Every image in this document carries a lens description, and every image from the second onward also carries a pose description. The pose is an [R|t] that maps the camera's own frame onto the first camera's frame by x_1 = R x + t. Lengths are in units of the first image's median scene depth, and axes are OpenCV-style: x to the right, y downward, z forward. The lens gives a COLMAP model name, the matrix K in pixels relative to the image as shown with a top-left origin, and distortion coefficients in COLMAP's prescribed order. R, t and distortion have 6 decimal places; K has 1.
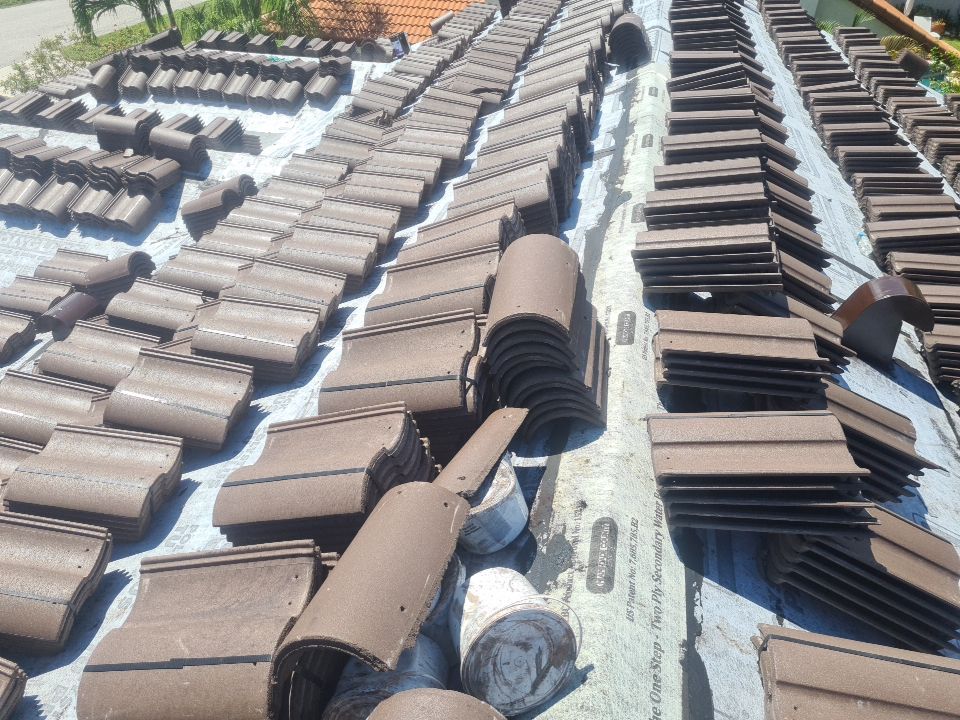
lens RADIAL K [[633.4, 0, 445.8], [0, 633.4, 358.8], [0, 0, 1]] dist [0.068613, -0.059990]
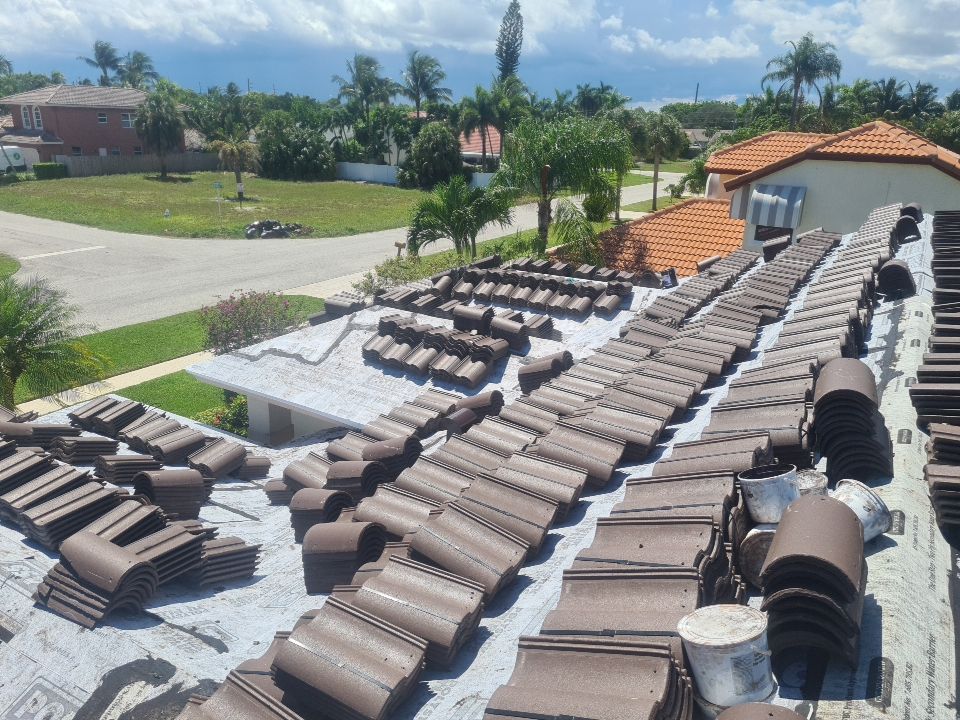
lens RADIAL K [[703.7, 0, 480.6], [0, 703.7, 365.1], [0, 0, 1]] dist [0.058859, -0.043703]
pose [[0.964130, 0.097327, -0.246942, -0.115677], [-0.174544, 0.933375, -0.313600, 0.207619], [0.199968, 0.345454, 0.916883, -0.328439]]
